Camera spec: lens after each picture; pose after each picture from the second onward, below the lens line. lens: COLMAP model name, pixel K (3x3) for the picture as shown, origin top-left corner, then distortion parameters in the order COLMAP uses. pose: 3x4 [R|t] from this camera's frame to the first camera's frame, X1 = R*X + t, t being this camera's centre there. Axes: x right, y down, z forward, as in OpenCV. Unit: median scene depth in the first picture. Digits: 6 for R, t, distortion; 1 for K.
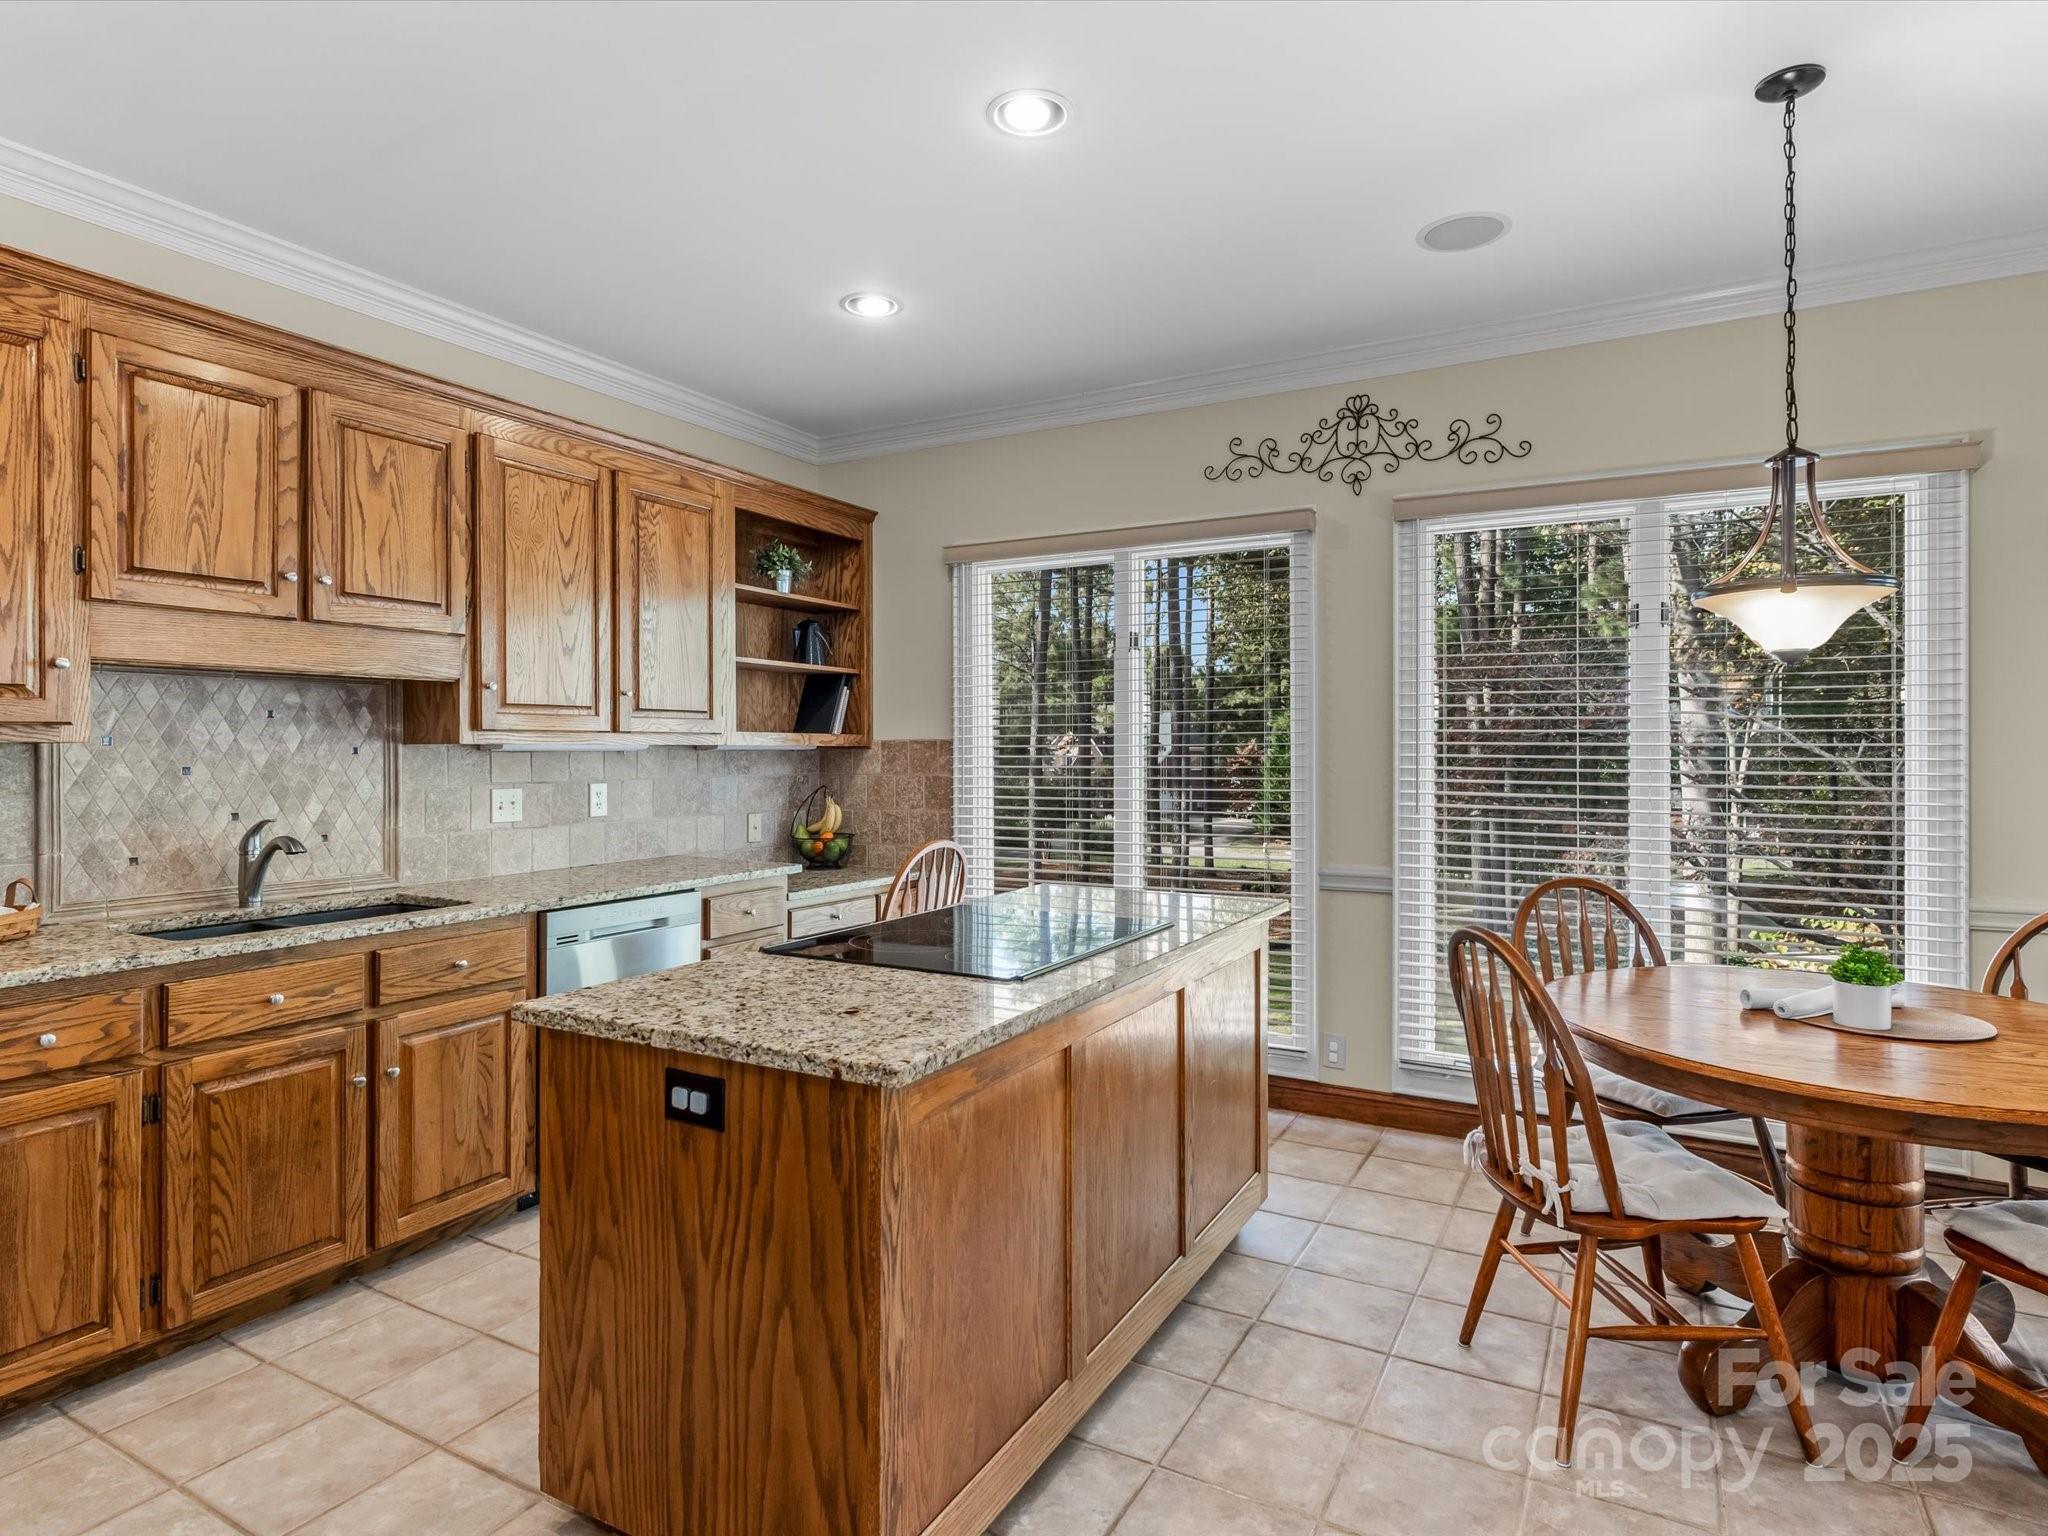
lens RADIAL K [[1120.8, 0, 1019.3], [0, 1120.8, 759.0], [0, 0, 1]] dist [-0.001391, -0.001423]
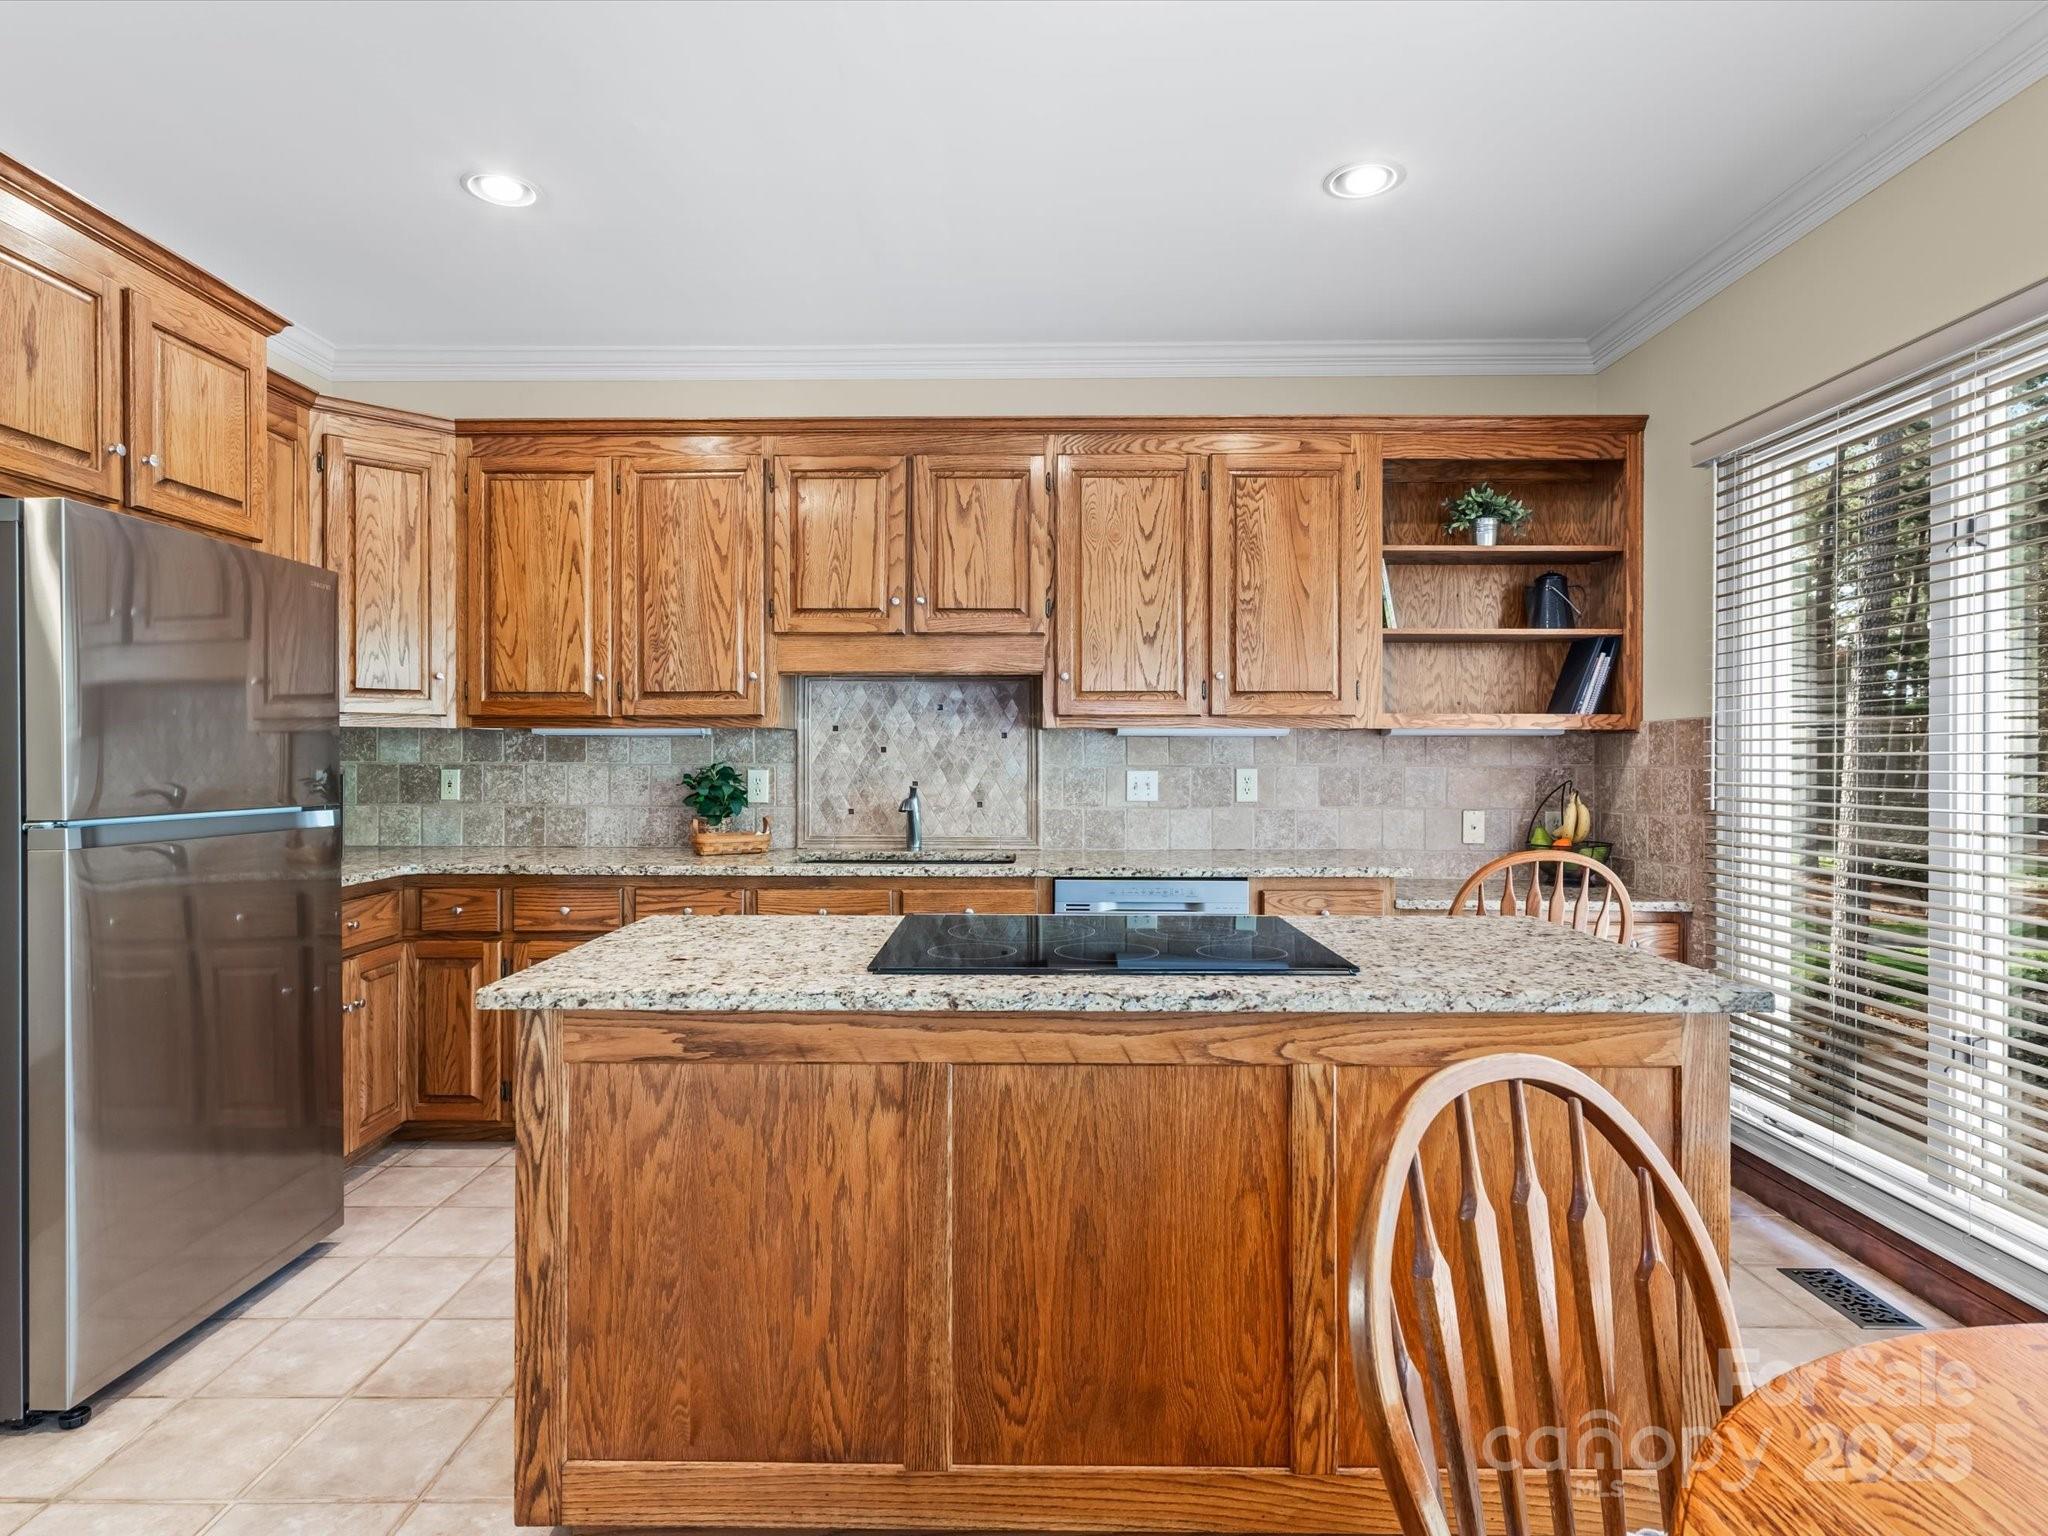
lens RADIAL K [[1120.8, 0, 1020.0], [0, 1120.8, 768.2], [0, 0, 1]] dist [-0.001391, -0.001423]
pose [[0.484894, 0.009846, -0.874518, 0.495820], [-0.008900, 0.999940, 0.006324, 0.020742], [0.874528, 0.004717, 0.484953, 0.416706]]
